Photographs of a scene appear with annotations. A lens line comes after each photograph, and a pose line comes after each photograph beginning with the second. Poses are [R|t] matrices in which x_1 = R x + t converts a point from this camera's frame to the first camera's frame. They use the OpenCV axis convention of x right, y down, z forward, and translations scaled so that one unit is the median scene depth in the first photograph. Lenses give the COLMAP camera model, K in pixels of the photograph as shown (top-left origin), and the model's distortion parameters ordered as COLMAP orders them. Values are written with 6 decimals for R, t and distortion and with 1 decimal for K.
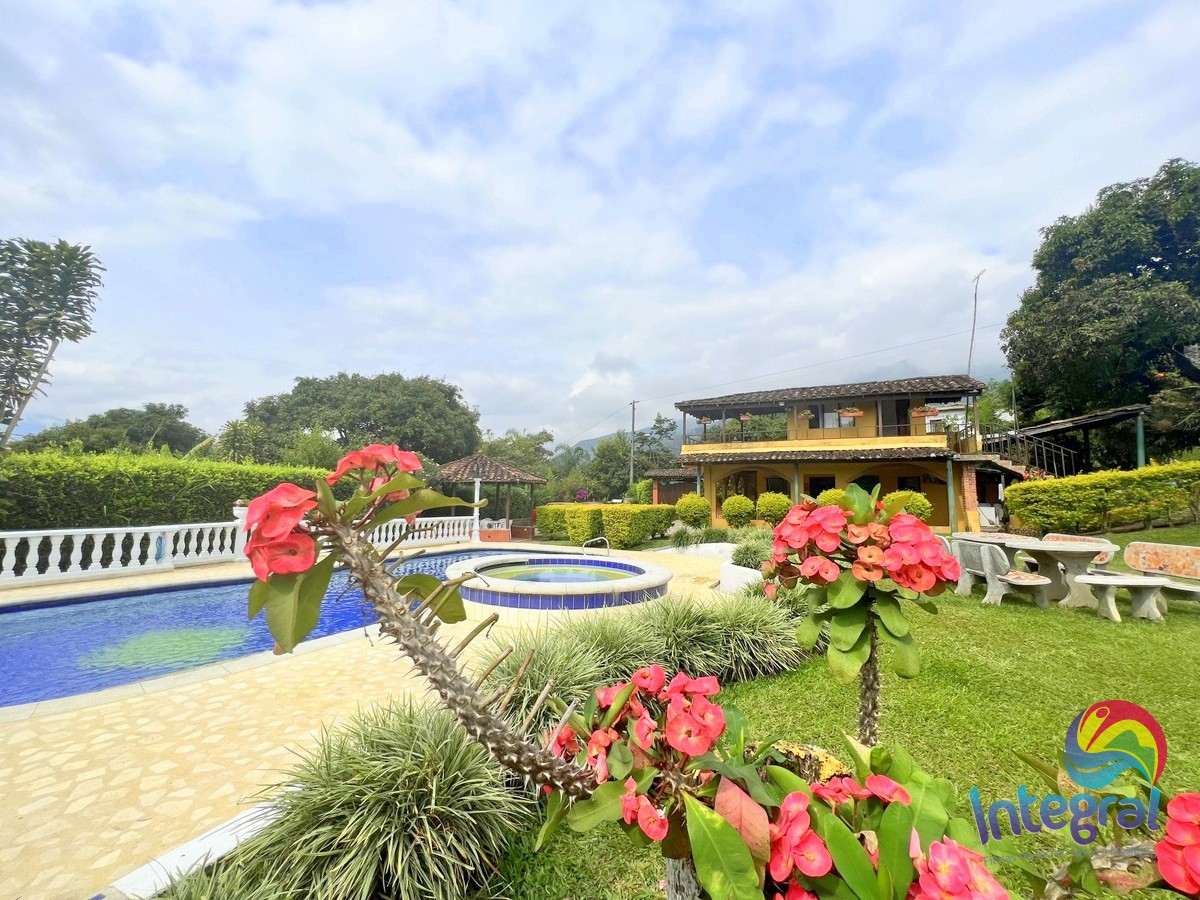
lens RADIAL K [[483.5, 0, 595.9], [0, 483.5, 446.2], [0, 0, 1]] dist [-0.000417, -0.000147]
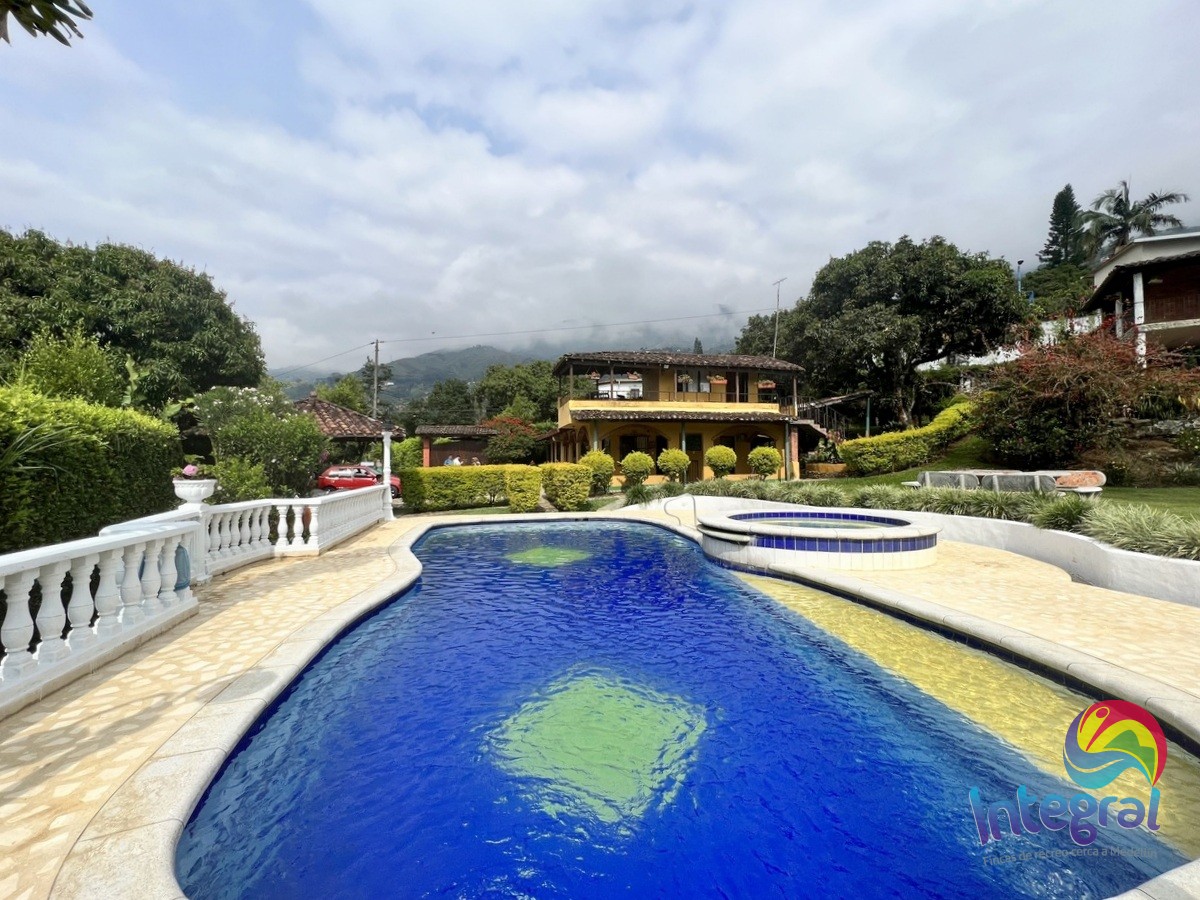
lens RADIAL K [[524.3, 0, 600.0], [0, 524.3, 450.0], [0, 0, 1]] dist [-0.000685, -0.000004]
pose [[0.772034, -0.007752, 0.635534, -0.500786], [-0.048593, 0.996279, 0.071181, 0.022126], [-0.633721, -0.085837, 0.768785, 0.197173]]
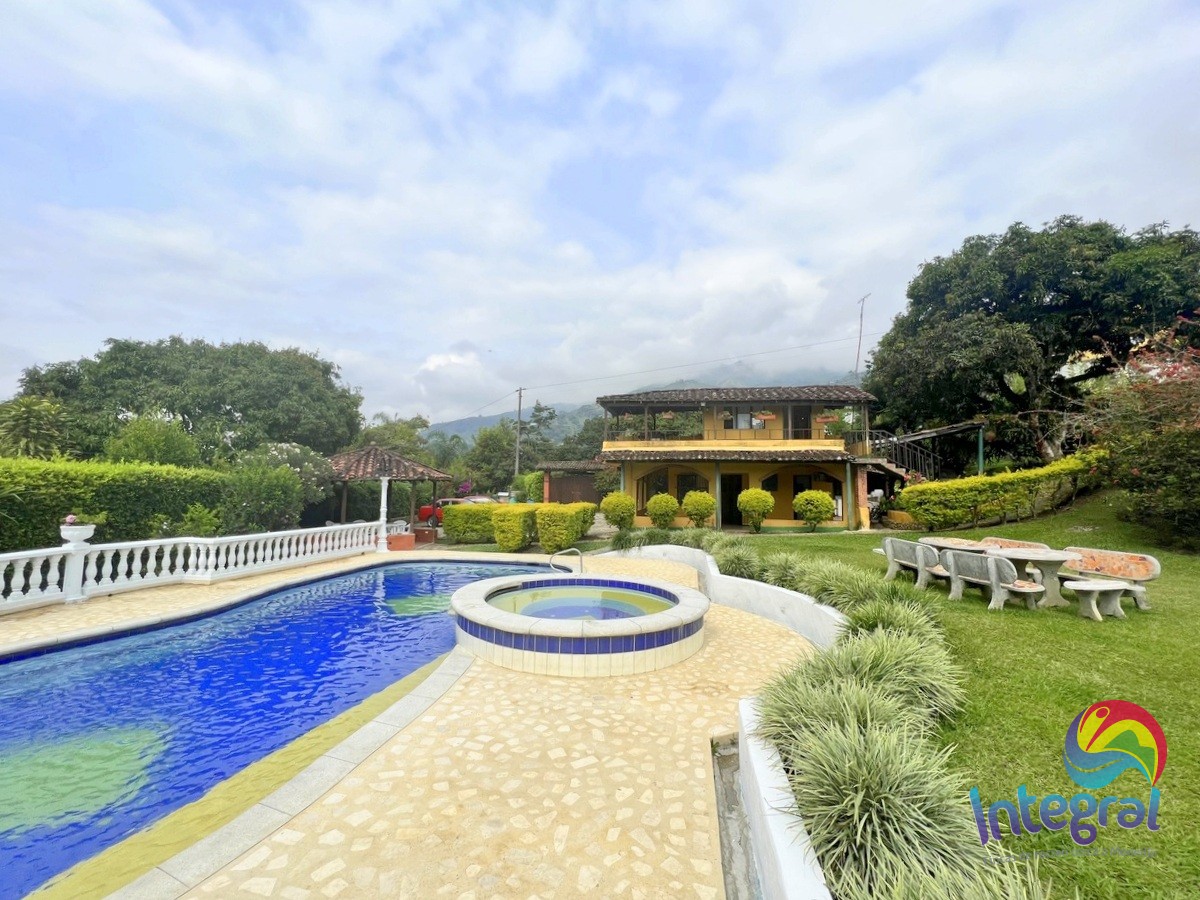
lens RADIAL K [[496.9, 0, 597.7], [0, 496.9, 446.0], [0, 0, 1]] dist [-0.000207, 0.000269]
pose [[0.958095, 0.018707, 0.285840, -0.137704], [-0.026618, 0.999362, 0.023815, -0.019119], [-0.285212, -0.030426, 0.957981, 0.055867]]
